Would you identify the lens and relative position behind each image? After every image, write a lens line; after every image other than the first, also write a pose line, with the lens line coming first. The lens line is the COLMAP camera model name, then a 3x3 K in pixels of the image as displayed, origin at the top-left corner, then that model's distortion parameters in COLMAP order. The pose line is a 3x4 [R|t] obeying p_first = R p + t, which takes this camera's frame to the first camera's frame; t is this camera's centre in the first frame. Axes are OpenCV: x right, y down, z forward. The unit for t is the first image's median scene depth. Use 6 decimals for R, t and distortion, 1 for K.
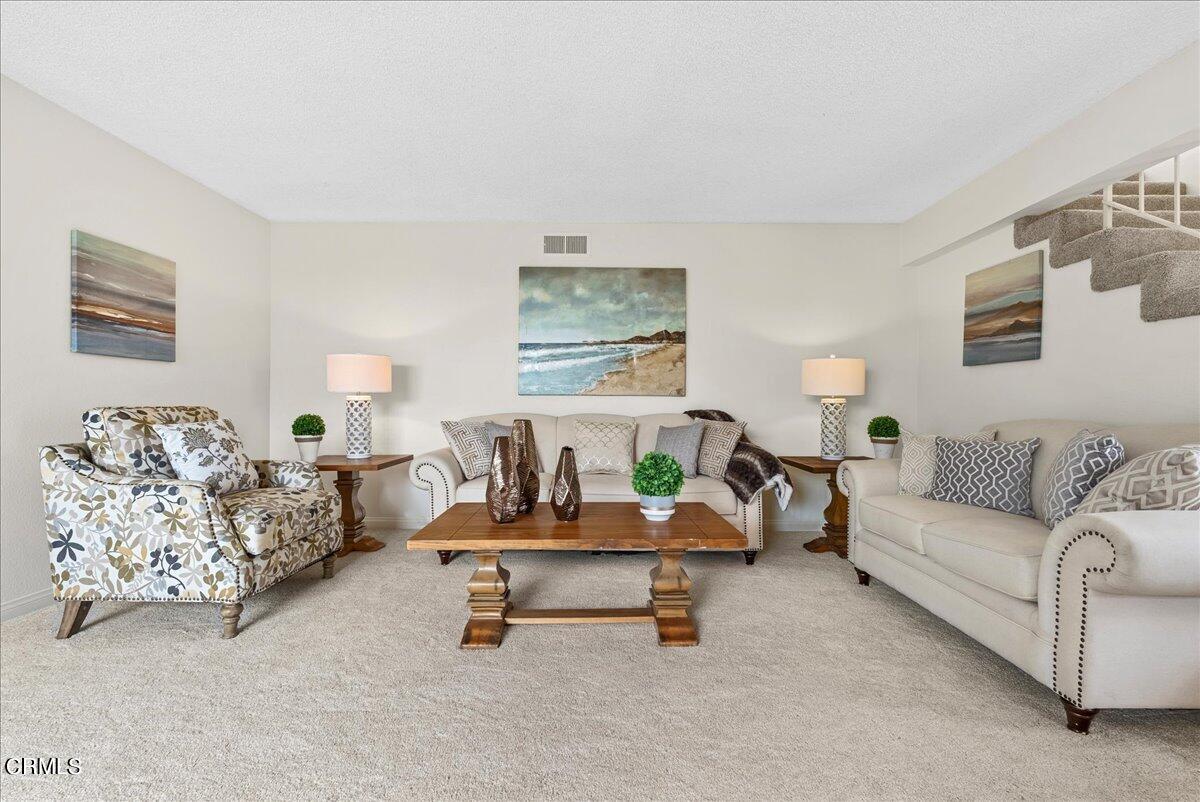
lens RADIAL K [[535.4, 0, 606.1], [0, 535.4, 396.4], [0, 0, 1]] dist [-0.001924, -0.000092]
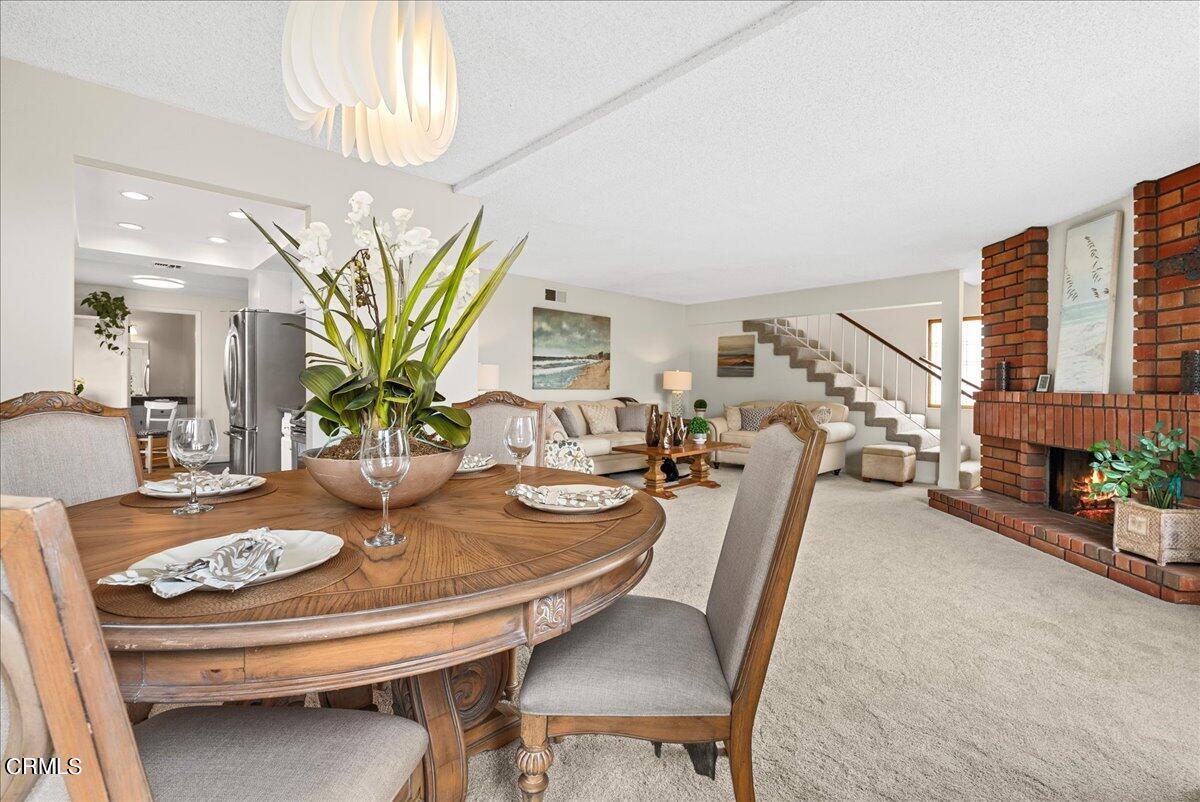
lens RADIAL K [[536.7, 0, 600.9], [0, 536.7, 387.4], [0, 0, 1]] dist [-0.003663, -0.000426]
pose [[0.722630, -0.002569, 0.691231, -1.116078], [-0.016225, 0.999655, 0.020677, -0.043506], [-0.691045, -0.026157, 0.722338, -0.278023]]
